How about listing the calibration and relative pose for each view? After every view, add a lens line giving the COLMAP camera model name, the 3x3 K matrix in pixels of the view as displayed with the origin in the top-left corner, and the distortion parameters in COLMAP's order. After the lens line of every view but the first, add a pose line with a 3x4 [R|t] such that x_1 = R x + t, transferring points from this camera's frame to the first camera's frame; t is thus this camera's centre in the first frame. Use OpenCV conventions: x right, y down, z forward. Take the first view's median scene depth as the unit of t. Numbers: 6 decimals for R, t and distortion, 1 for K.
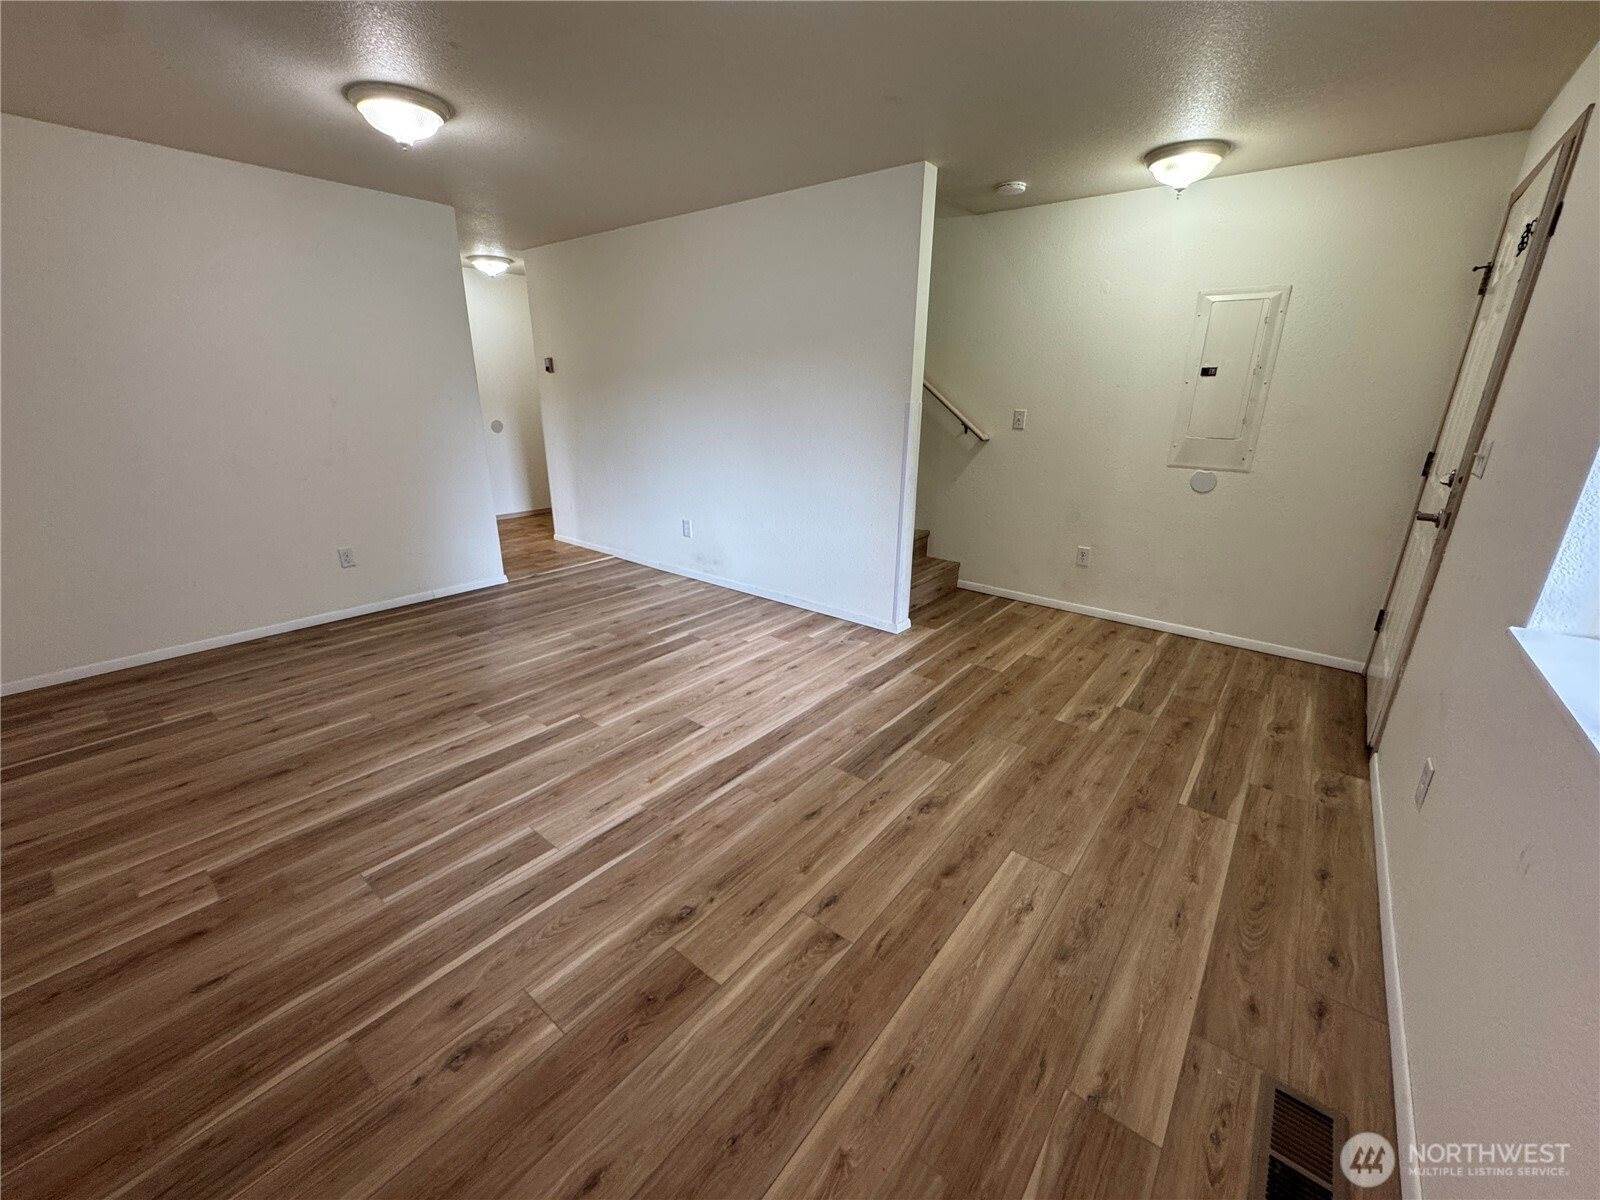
lens RADIAL K [[639.8, 0, 800.4], [0, 639.8, 599.0], [0, 0, 1]] dist [-0.001827, 0.000011]
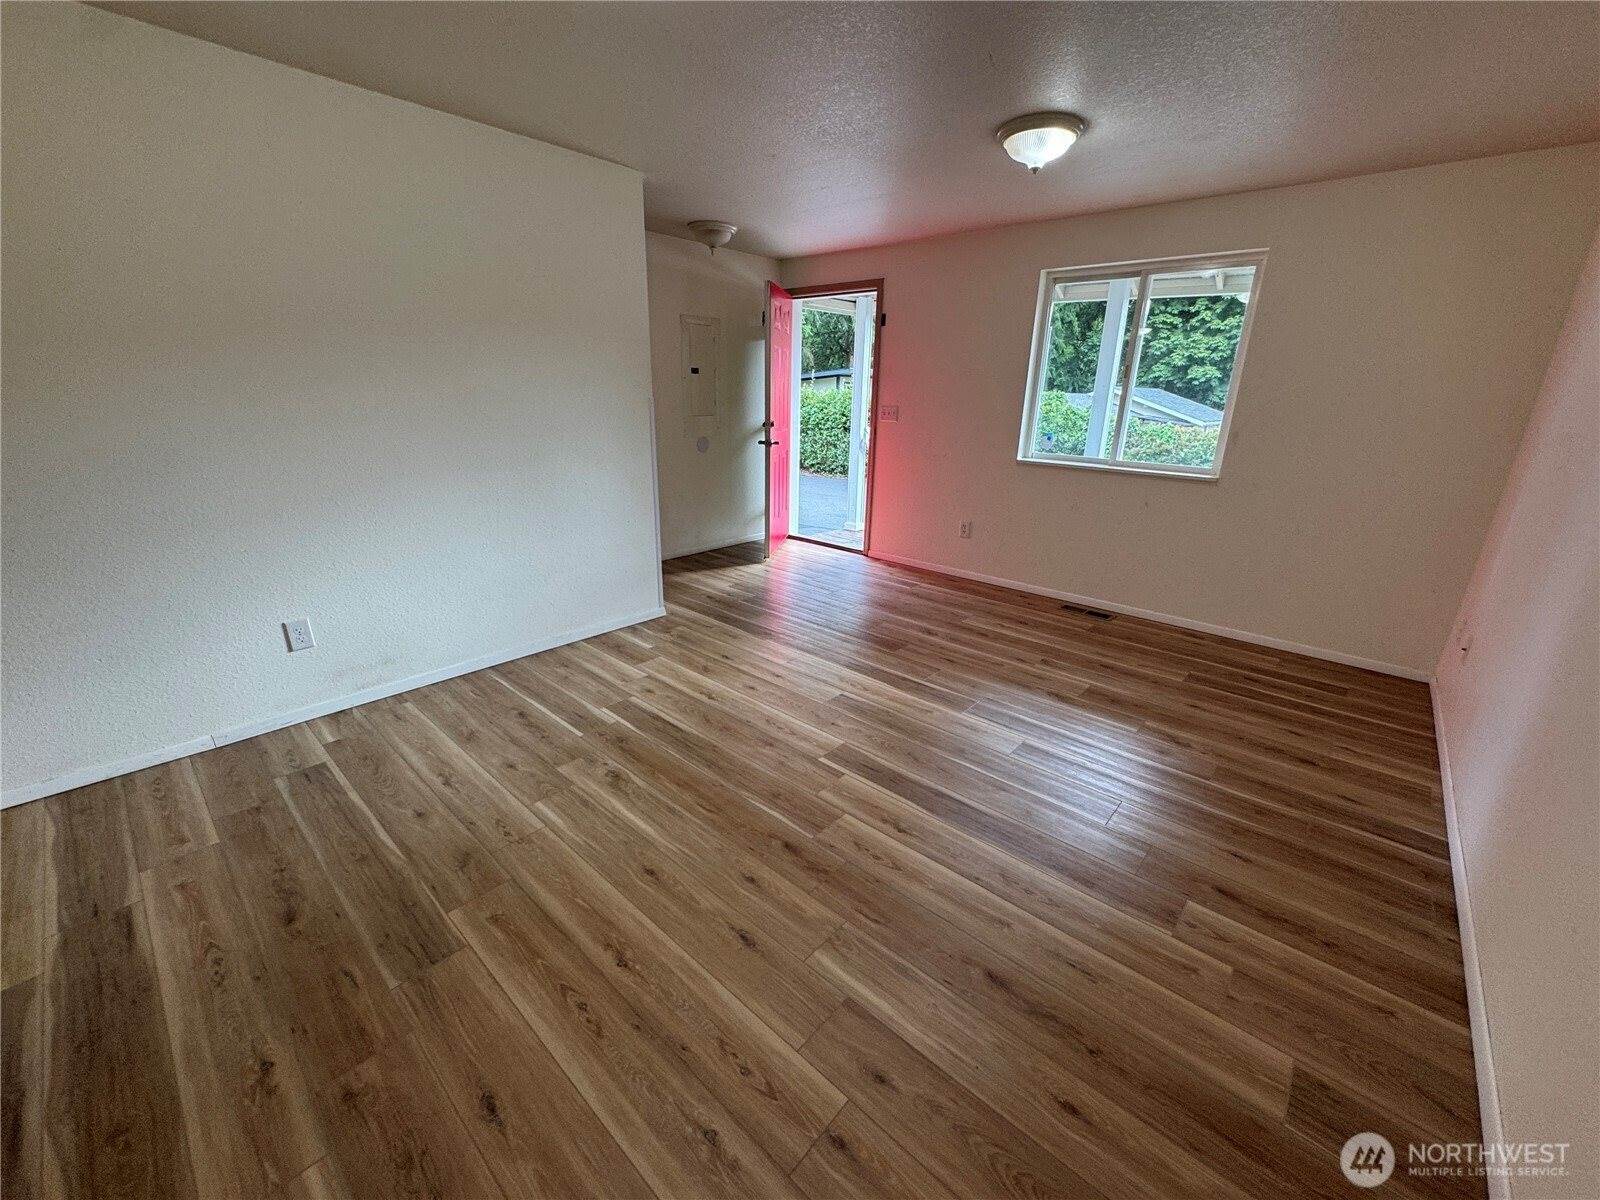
lens RADIAL K [[639.8, 0, 800.4], [0, 639.8, 599.0], [0, 0, 1]] dist [-0.001827, 0.000011]
pose [[0.054046, -0.323674, 0.944624, -1.141794], [0.296251, 0.908611, 0.294384, -0.296606], [-0.953580, 0.263935, 0.144995, 0.856463]]
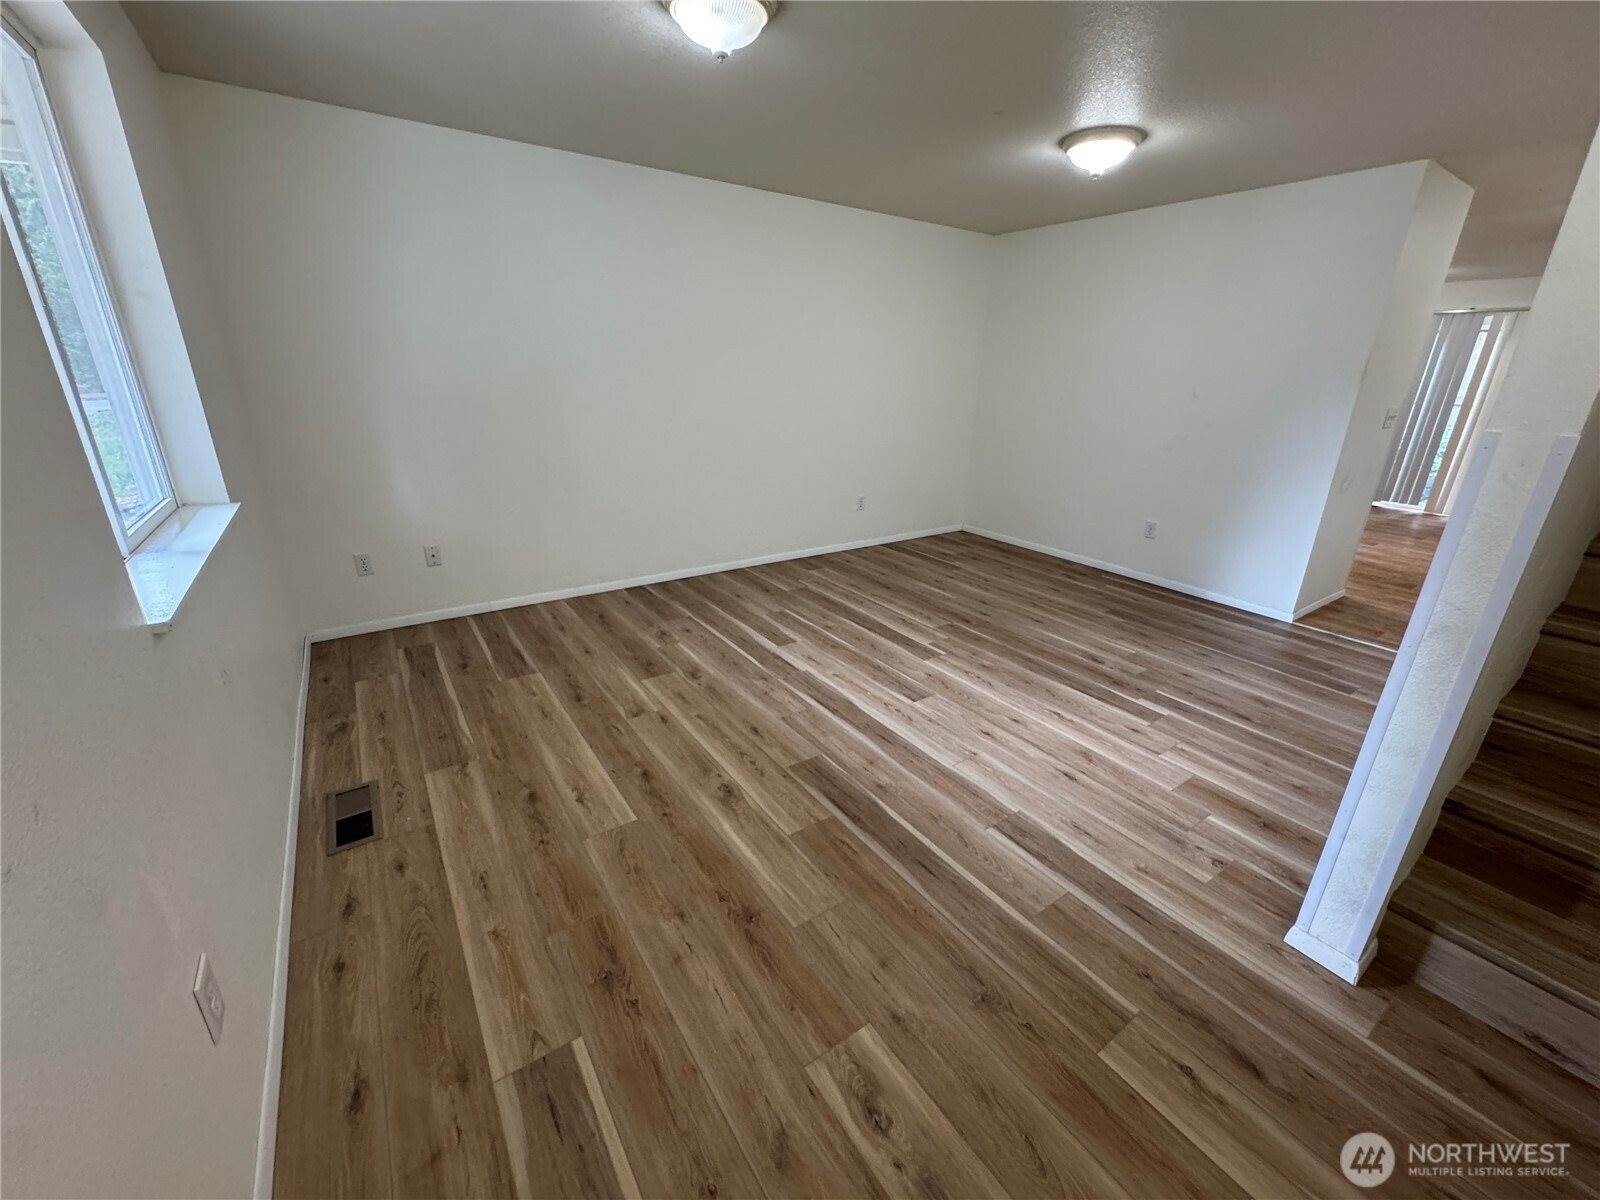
lens RADIAL K [[639.8, 0, 800.4], [0, 639.8, 599.0], [0, 0, 1]] dist [-0.001827, 0.000011]
pose [[-0.287274, 0.311141, -0.905906, 0.787629], [-0.327738, 0.856757, 0.398190, -0.295476], [0.900034, 0.411290, -0.144151, 0.906675]]
